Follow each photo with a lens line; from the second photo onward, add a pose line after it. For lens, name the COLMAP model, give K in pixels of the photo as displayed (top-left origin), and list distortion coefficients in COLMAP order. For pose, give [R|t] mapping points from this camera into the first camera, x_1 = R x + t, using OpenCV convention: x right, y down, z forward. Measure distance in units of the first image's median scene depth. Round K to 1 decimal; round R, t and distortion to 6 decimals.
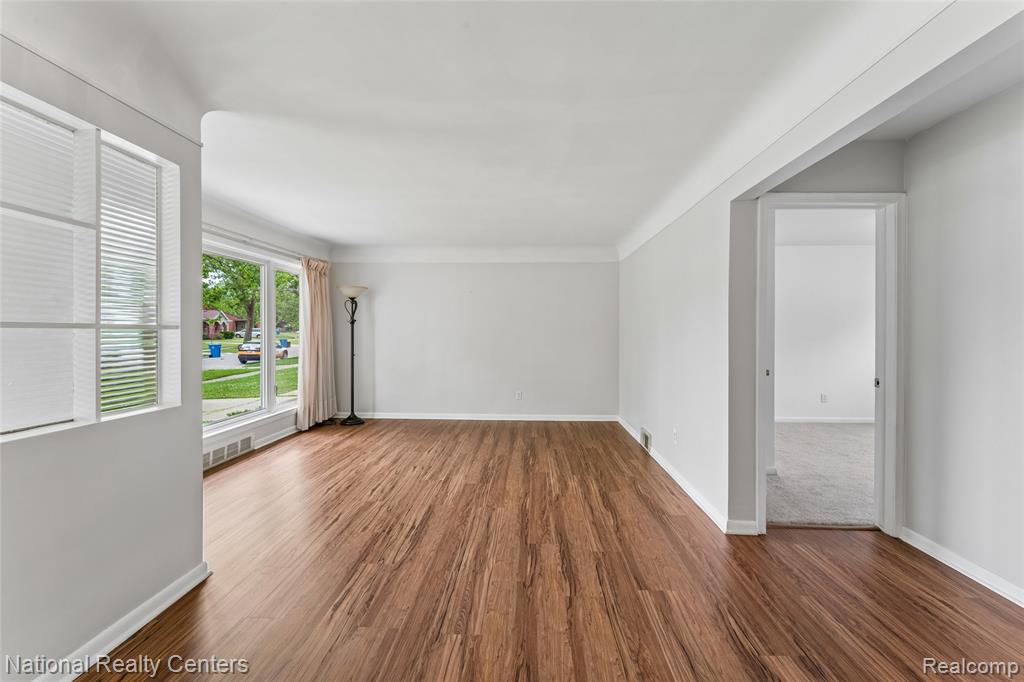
lens RADIAL K [[412.1, 0, 509.1], [0, 412.1, 332.2], [0, 0, 1]] dist [0.001227, -0.000140]
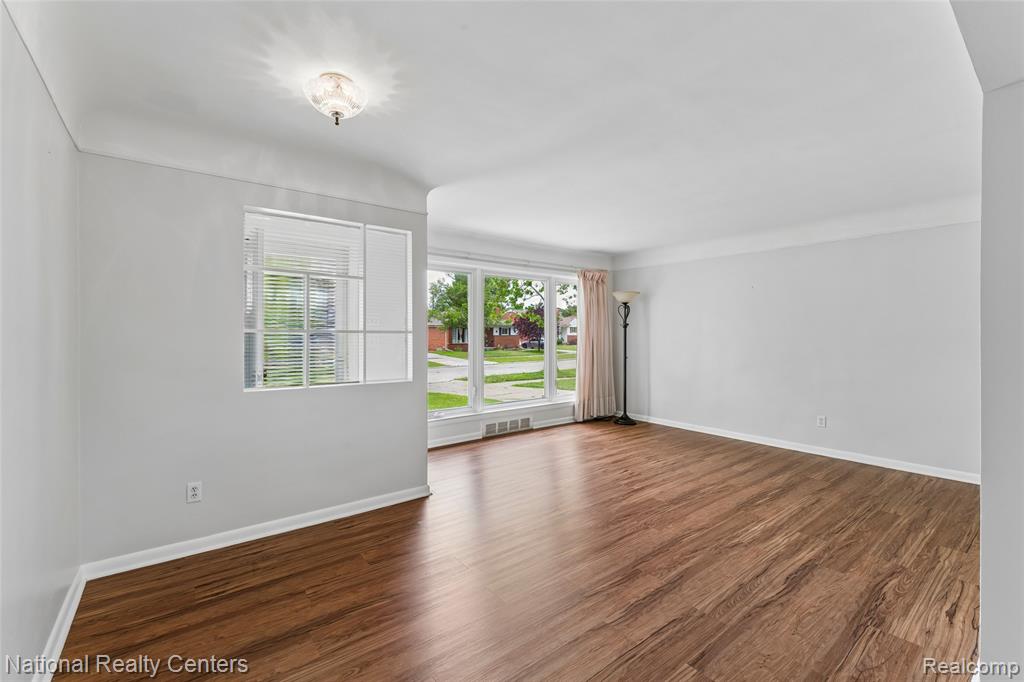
lens RADIAL K [[428.7, 0, 509.3], [0, 428.7, 337.0], [0, 0, 1]] dist [-0.001288, -0.000470]
pose [[0.646509, 0.004401, -0.762894, 0.418883], [-0.002498, 0.999990, 0.003652, 0.000106], [0.762902, -0.000455, 0.646514, 0.125229]]
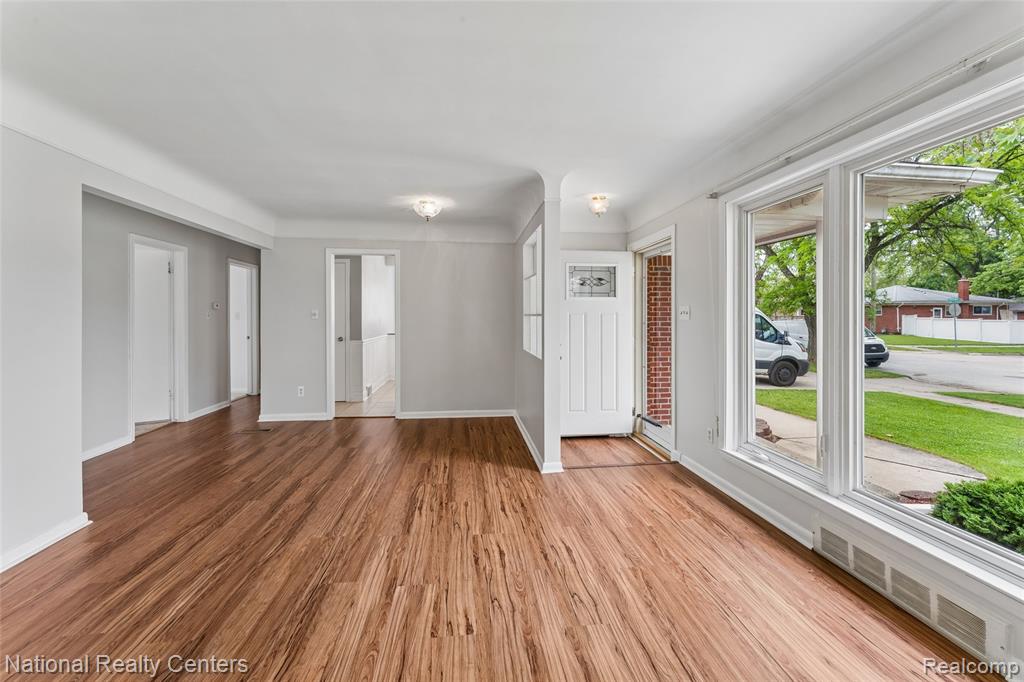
lens RADIAL K [[412.1, 0, 509.1], [0, 412.1, 332.2], [0, 0, 1]] dist [0.001227, -0.000140]
pose [[-0.986042, 0.005028, -0.166422, -0.220066], [-0.001664, 0.999196, 0.040045, -0.004526], [0.166489, 0.039763, -0.985241, 1.574308]]
